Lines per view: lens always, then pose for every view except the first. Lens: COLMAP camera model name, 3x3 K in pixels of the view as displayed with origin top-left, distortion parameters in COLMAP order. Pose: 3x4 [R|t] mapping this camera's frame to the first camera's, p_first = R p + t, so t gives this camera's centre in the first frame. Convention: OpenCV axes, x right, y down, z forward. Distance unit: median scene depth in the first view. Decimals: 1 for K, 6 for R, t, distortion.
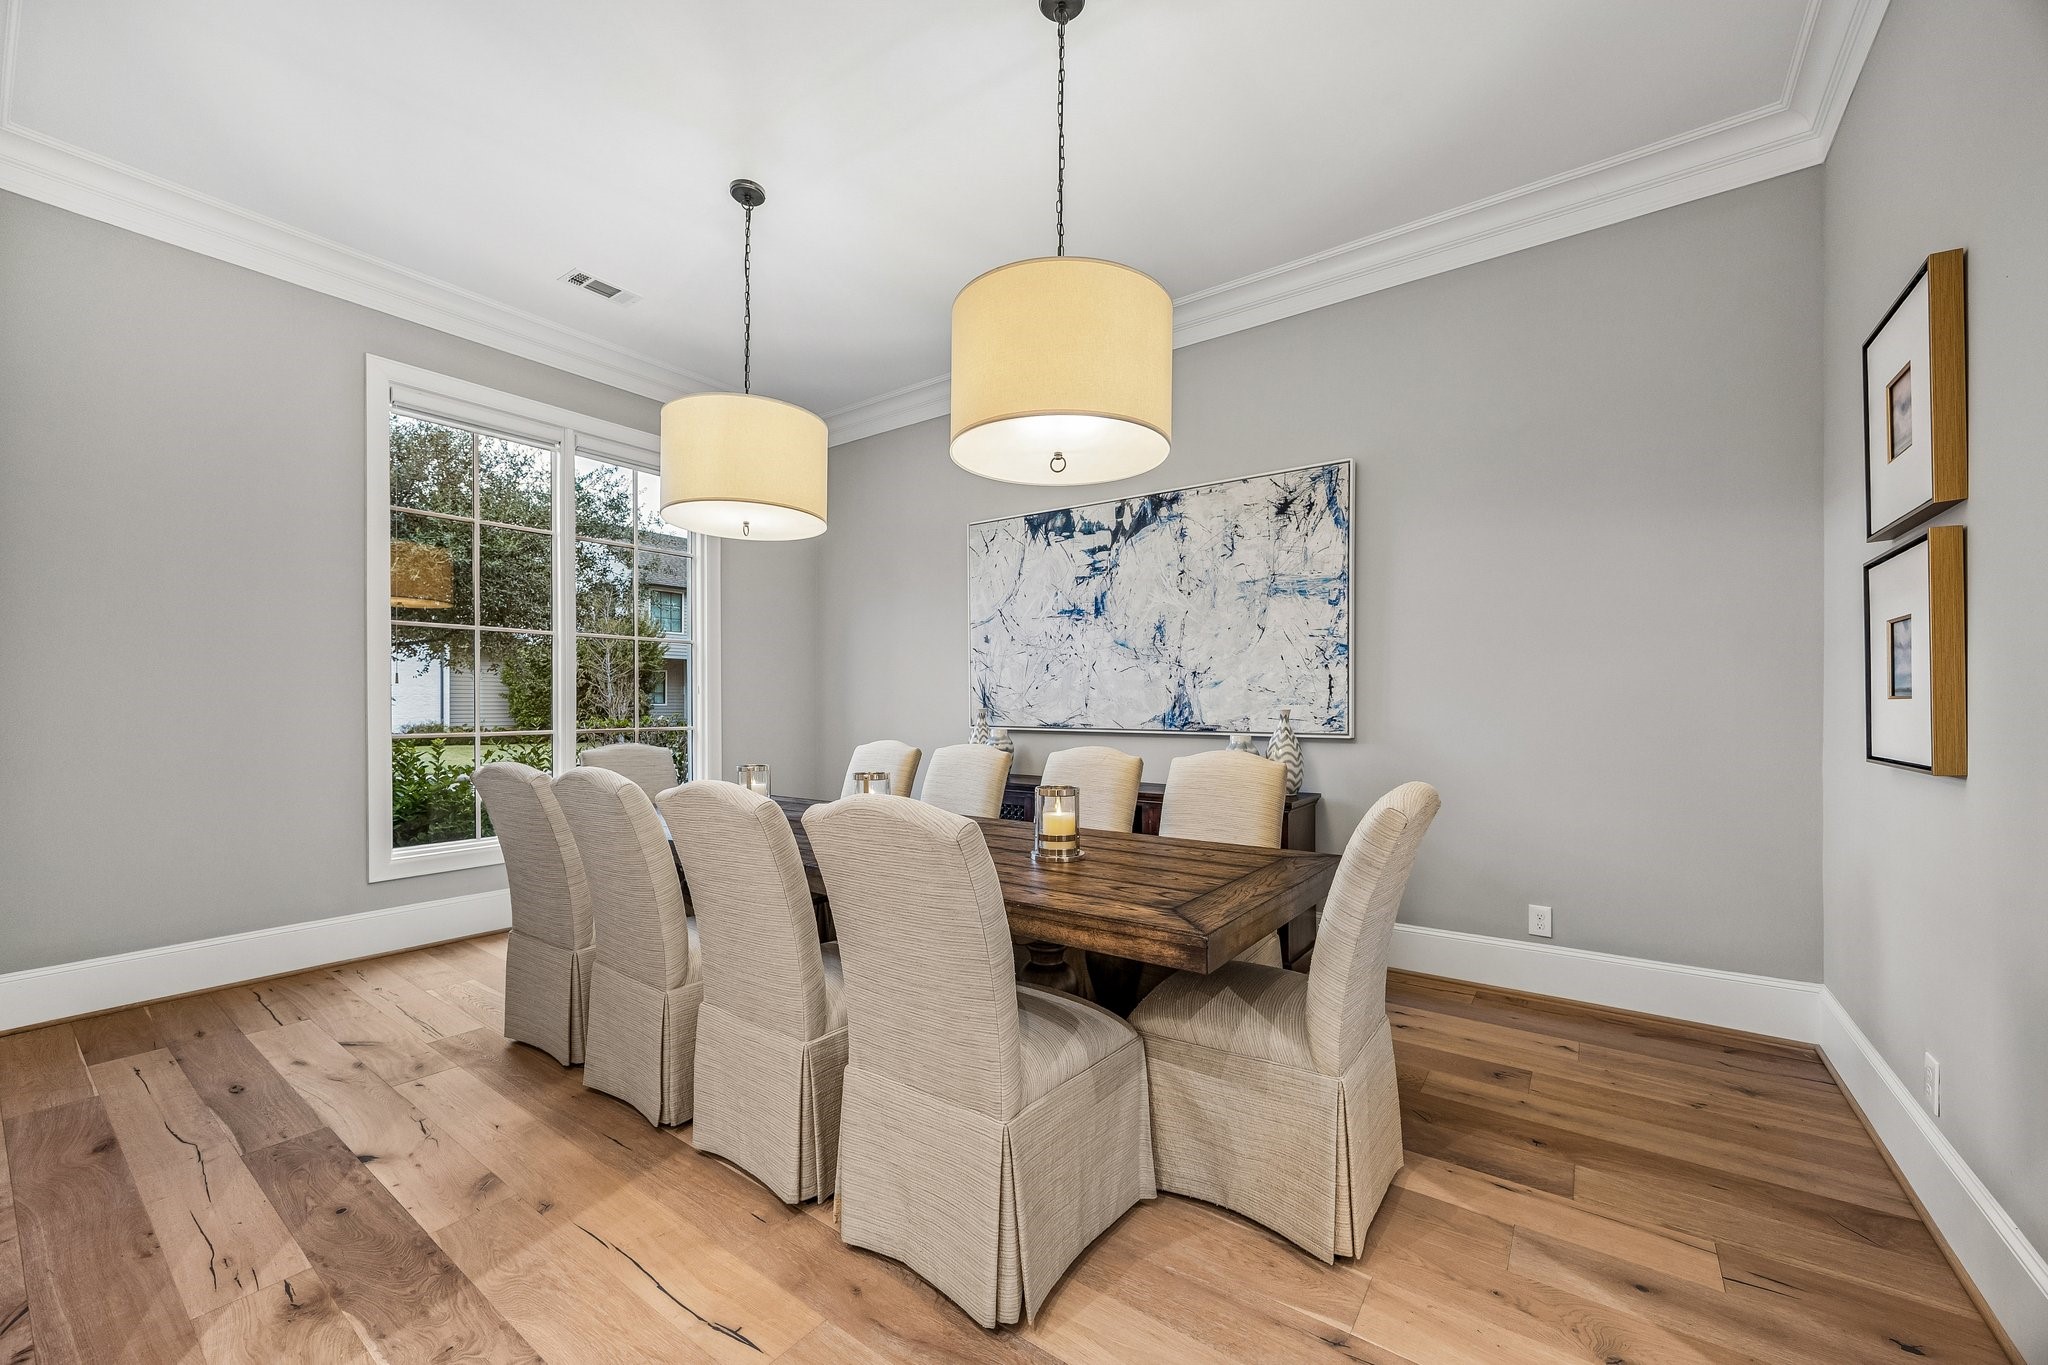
lens RADIAL K [[788.0, 0, 1021.2], [0, 788.0, 703.7], [0, 0, 1]] dist [-0.000126, -0.001529]
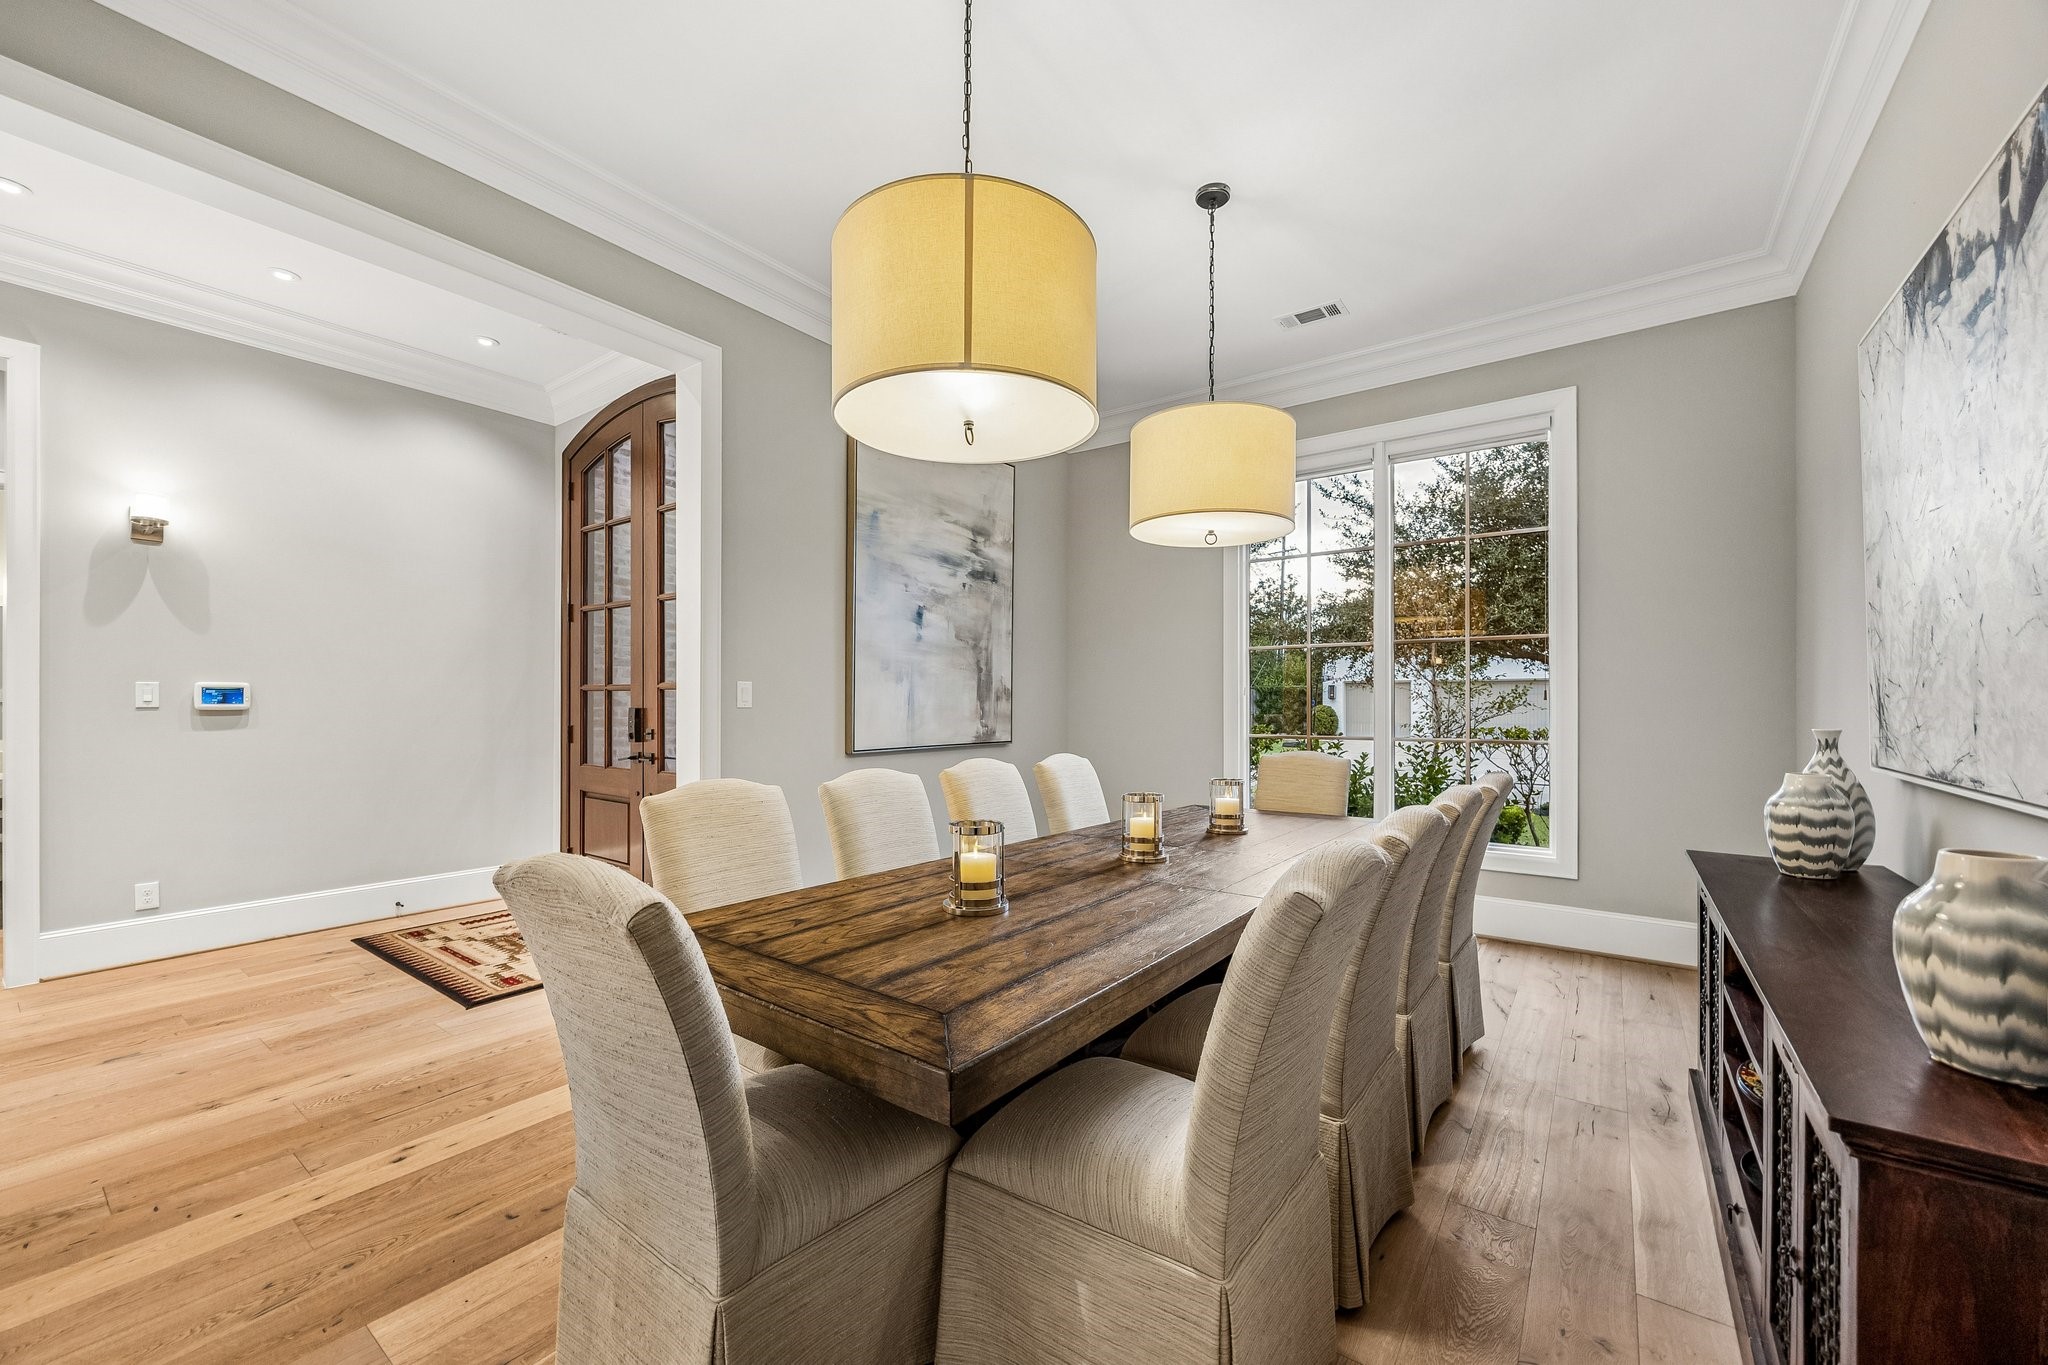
lens RADIAL K [[788.0, 0, 1019.3], [0, 788.0, 701.2], [0, 0, 1]] dist [-0.000126, -0.001529]
pose [[-0.003347, -0.002235, -0.999992, 0.541425], [0.000424, 0.999997, -0.002236, -0.013550], [0.999994, -0.000432, -0.003346, 0.645348]]
